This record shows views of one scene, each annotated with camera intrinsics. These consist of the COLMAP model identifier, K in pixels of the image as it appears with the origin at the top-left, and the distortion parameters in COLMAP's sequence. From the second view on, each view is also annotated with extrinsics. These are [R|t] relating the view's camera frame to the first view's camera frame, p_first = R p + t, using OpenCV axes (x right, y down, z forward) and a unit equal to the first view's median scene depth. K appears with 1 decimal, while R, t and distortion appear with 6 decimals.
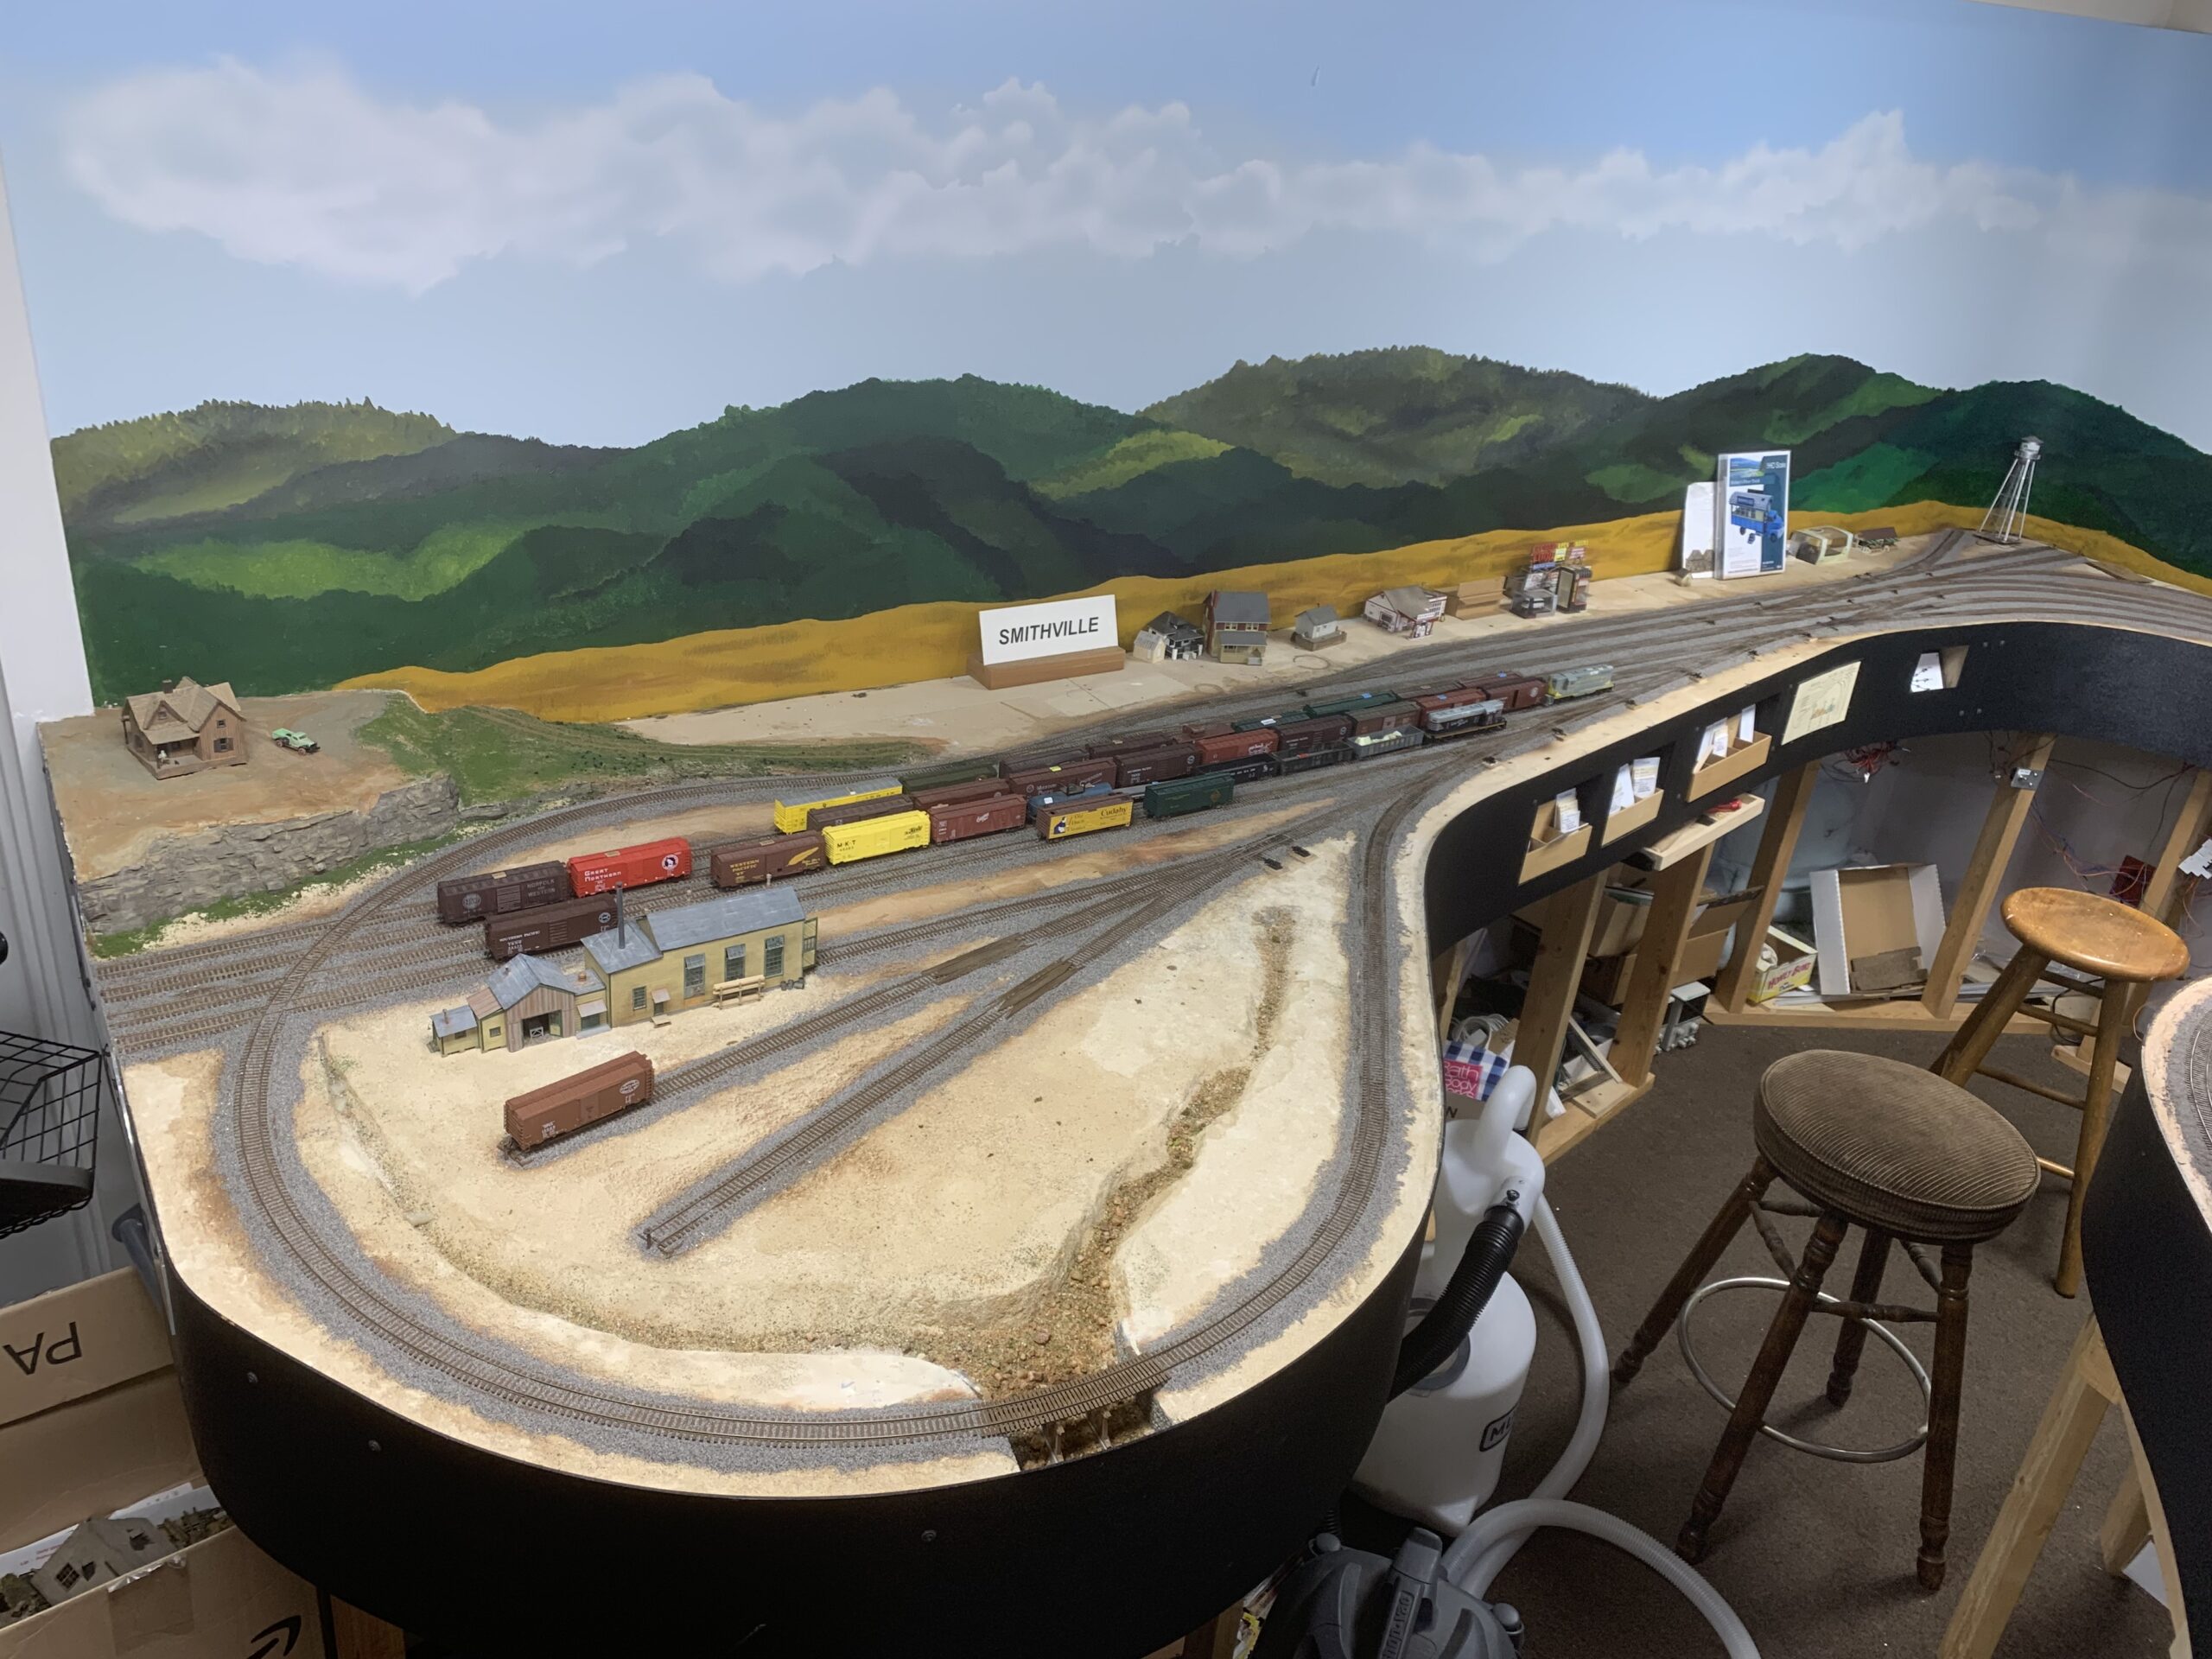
lens RADIAL K [[1701.2, 0, 1103.6], [0, 1701.2, 827.6], [0, 0, 1]] dist [0.021937, -0.021405]
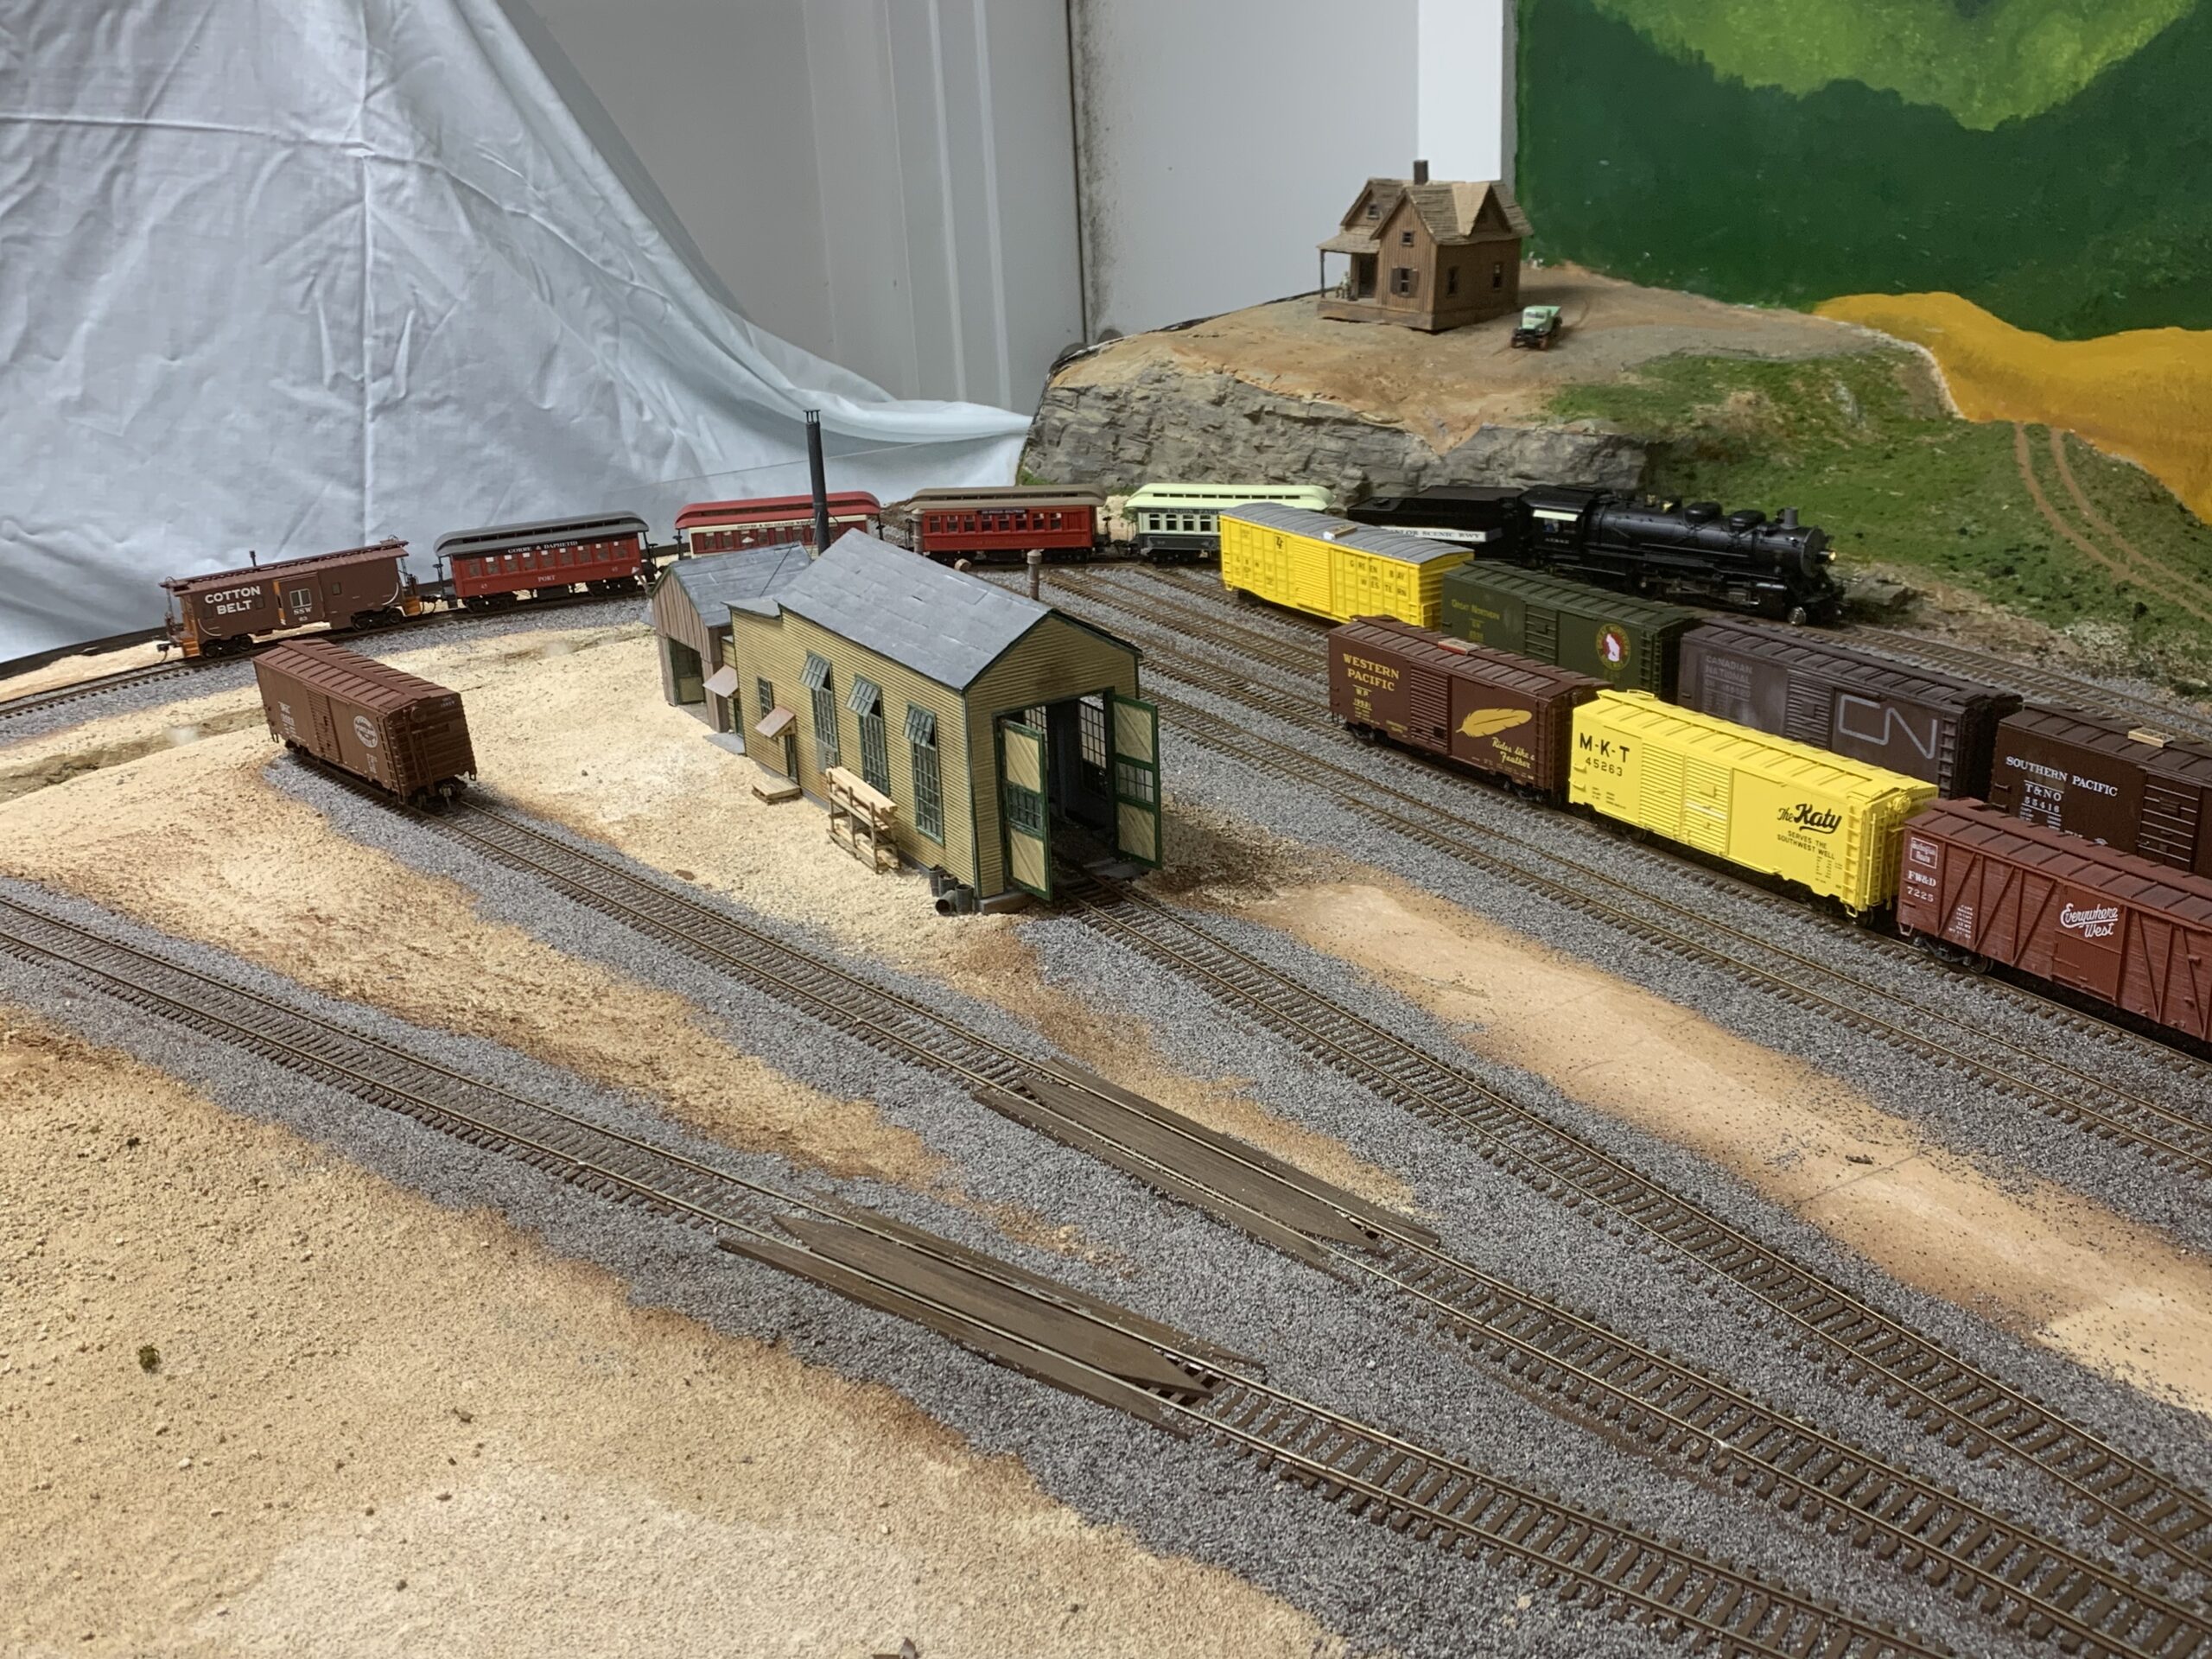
lens RADIAL K [[2232.1, 0, 1103.2], [0, 2232.1, 837.0], [0, 0, 1]] dist [0.028842, 0.000000]
pose [[-0.057854, 0.261676, -0.963420, 0.204032], [-0.399781, 0.878208, 0.262538, -0.039390], [0.914783, 0.400346, 0.053805, 0.881077]]
